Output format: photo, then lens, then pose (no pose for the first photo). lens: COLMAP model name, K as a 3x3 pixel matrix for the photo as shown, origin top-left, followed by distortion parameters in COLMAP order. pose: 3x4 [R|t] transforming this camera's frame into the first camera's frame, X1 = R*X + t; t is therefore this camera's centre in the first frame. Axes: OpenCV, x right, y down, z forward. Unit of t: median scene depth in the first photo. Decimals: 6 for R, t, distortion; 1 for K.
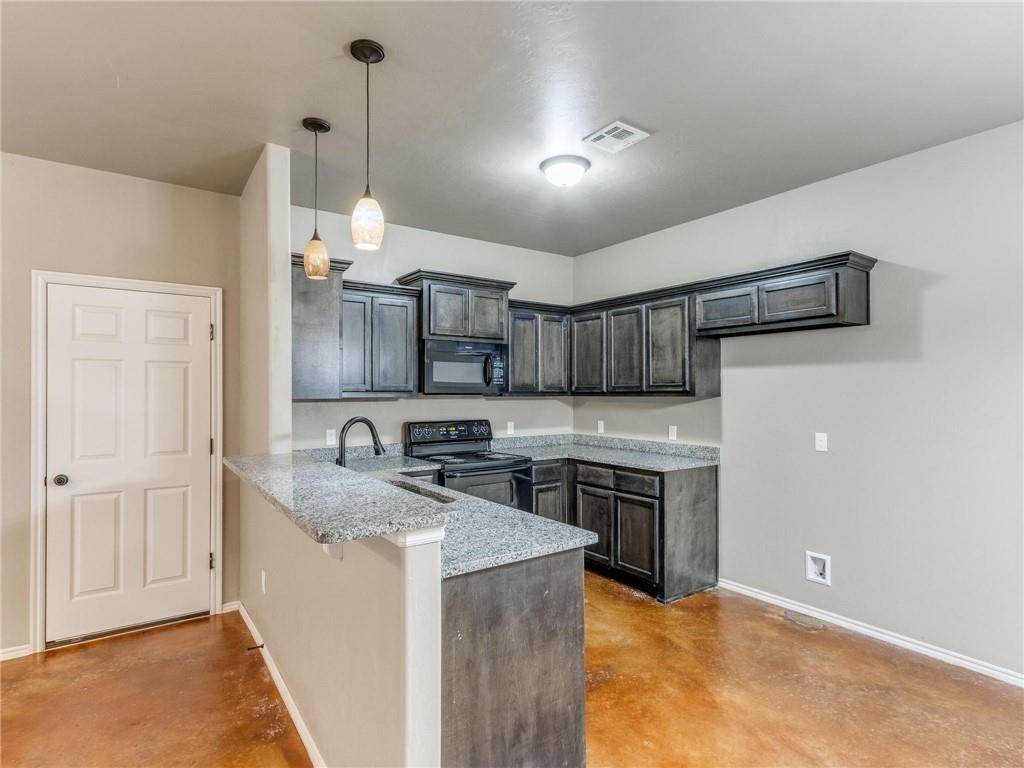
lens RADIAL K [[536.2, 0, 503.3], [0, 536.2, 389.2], [0, 0, 1]] dist [0.004217, 0.000180]
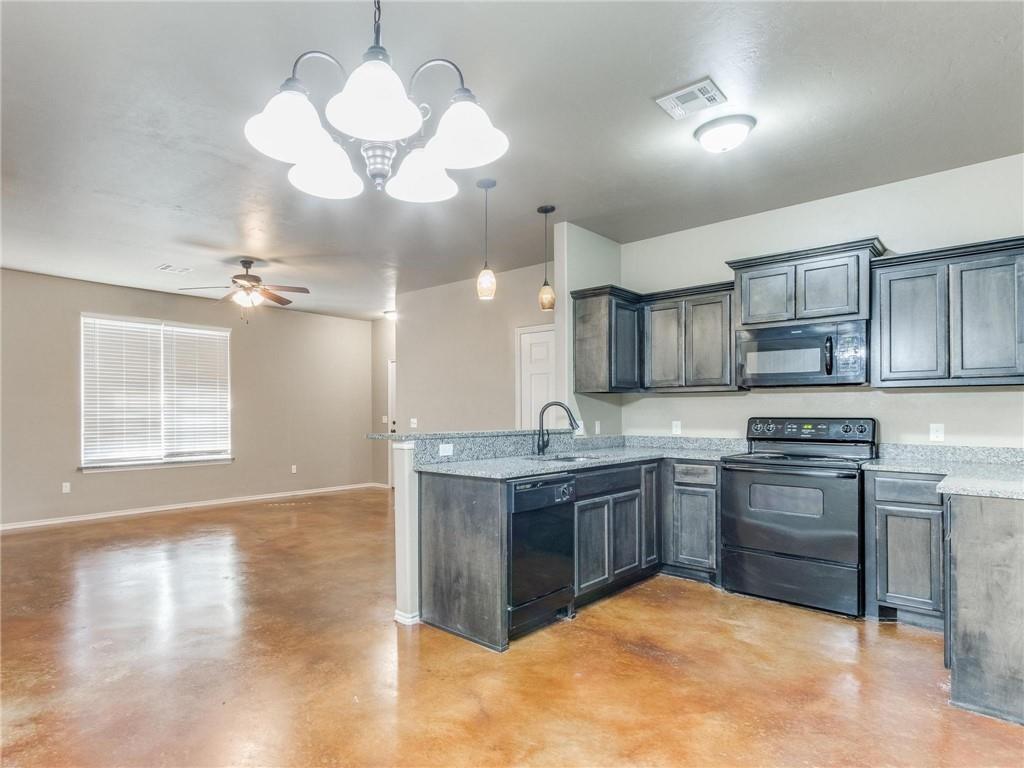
lens RADIAL K [[561.0, 0, 420.7], [0, 561.0, 410.7], [0, 0, 1]] dist [0.004895, -0.002148]
pose [[0.161760, 0.000040, -0.986830, 0.781308], [0.006520, 0.999978, 0.001109, 0.047935], [0.986809, -0.006613, 0.161756, 0.262888]]
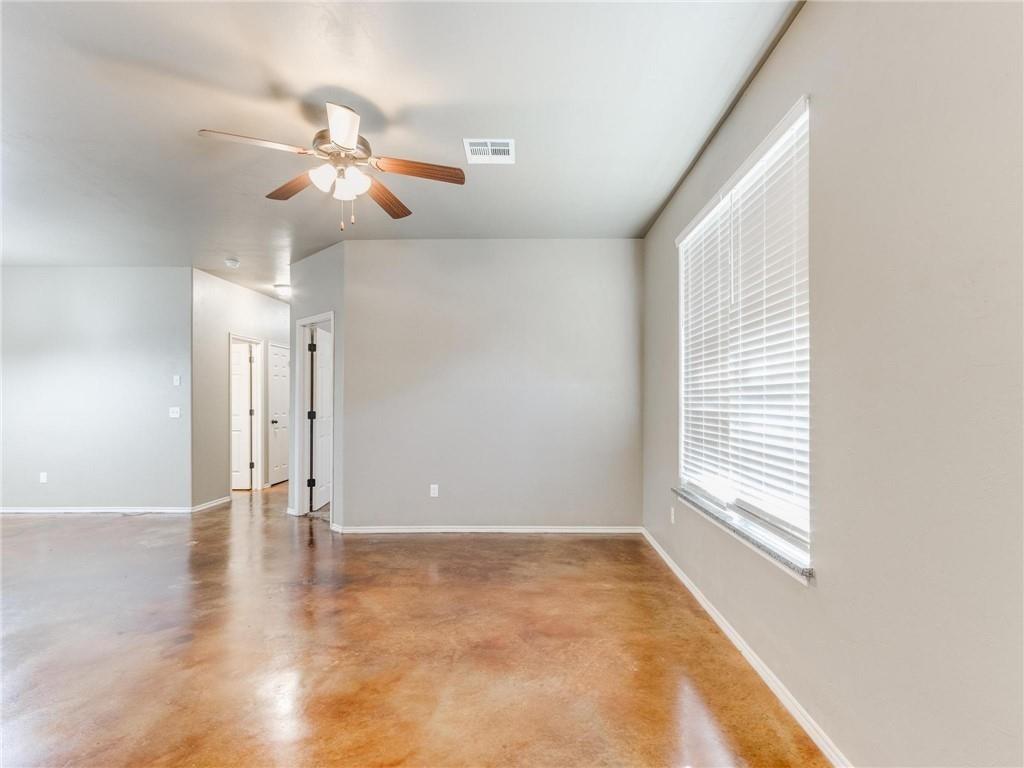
lens RADIAL K [[541.8, 0, 537.8], [0, 541.8, 404.6], [0, 0, 1]] dist [0.000682, -0.000309]
pose [[-0.823161, -0.002207, 0.567804, -1.355062], [-0.000449, 0.999995, 0.003236, 0.053268], [-0.567808, 0.002409, -0.823157, 0.500816]]
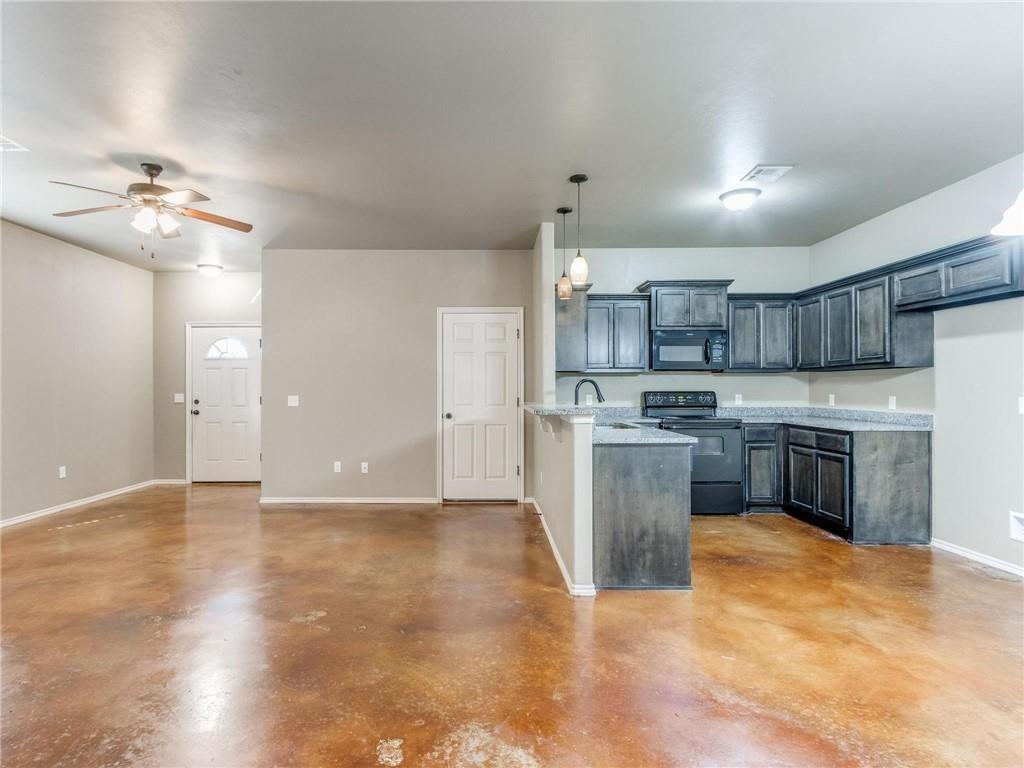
lens RADIAL K [[533.8, 0, 479.3], [0, 533.8, 387.3], [0, 0, 1]] dist [0.003646, -0.000396]
pose [[0.815769, -0.000963, -0.578377, 0.285495], [0.003749, 0.999986, 0.003623, 0.047500], [0.578366, -0.005124, 0.815761, -0.381231]]
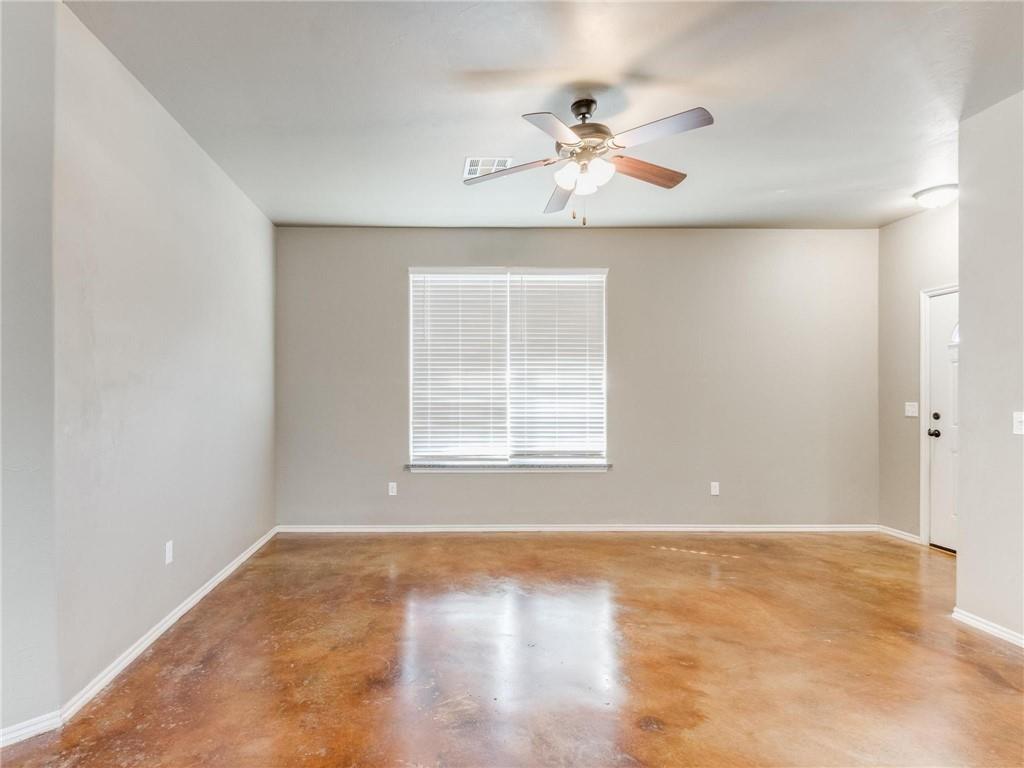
lens RADIAL K [[532.3, 0, 439.9], [0, 532.3, 397.6], [0, 0, 1]] dist [0.003713, -0.000781]
pose [[-0.560446, 0.007541, -0.828157, -0.026787], [0.006281, 0.999968, 0.004854, 0.048514], [0.828167, -0.002481, -0.560476, 0.296948]]
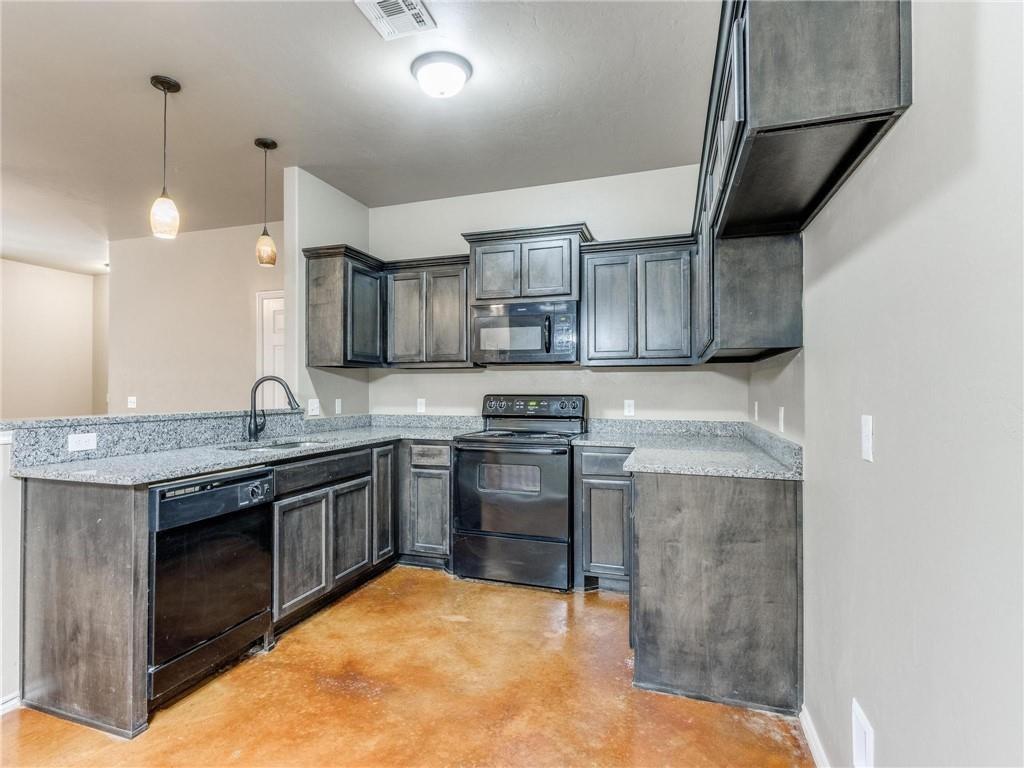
lens RADIAL K [[537.5, 0, 475.9], [0, 537.5, 386.0], [0, 0, 1]] dist [0.002470, 0.000841]
pose [[0.576191, -0.002668, -0.817311, 0.646485], [0.002334, 0.999996, -0.001619, 0.051292], [0.817312, -0.000975, 0.576195, 0.456486]]
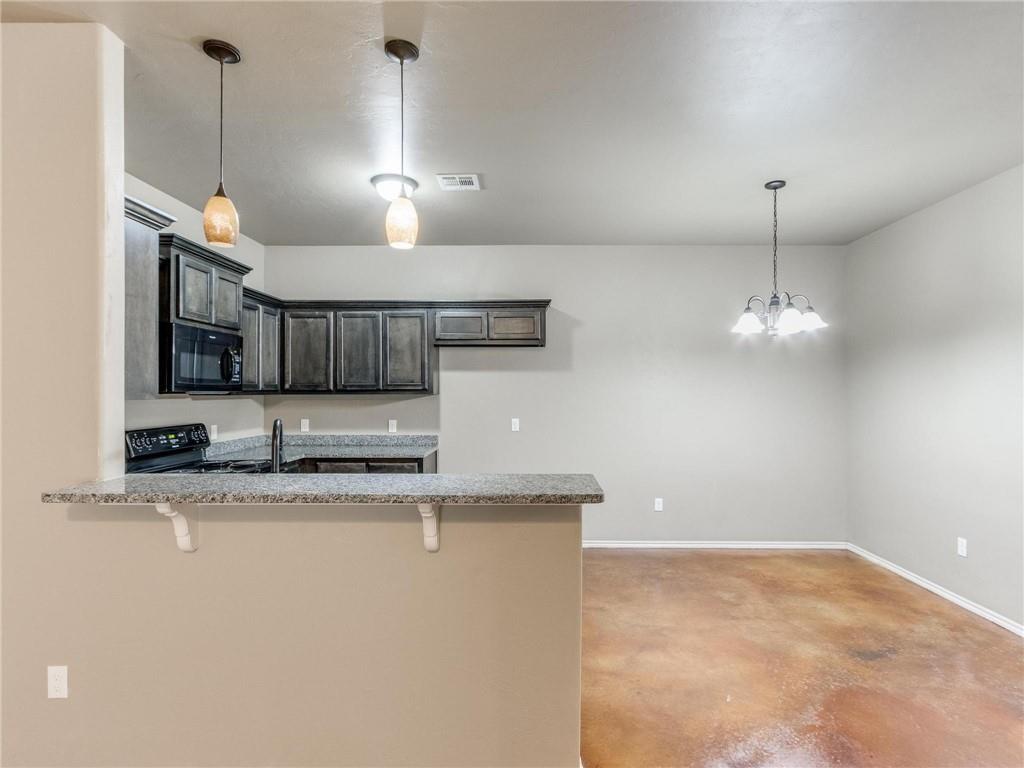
lens RADIAL K [[534.5, 0, 527.0], [0, 534.5, 387.7], [0, 0, 1]] dist [0.001012, -0.000705]
pose [[0.575624, 0.004016, 0.817705, -0.492195], [-0.004154, 0.999989, -0.001986, 0.000952], [-0.817704, -0.002254, 0.575634, 0.122426]]
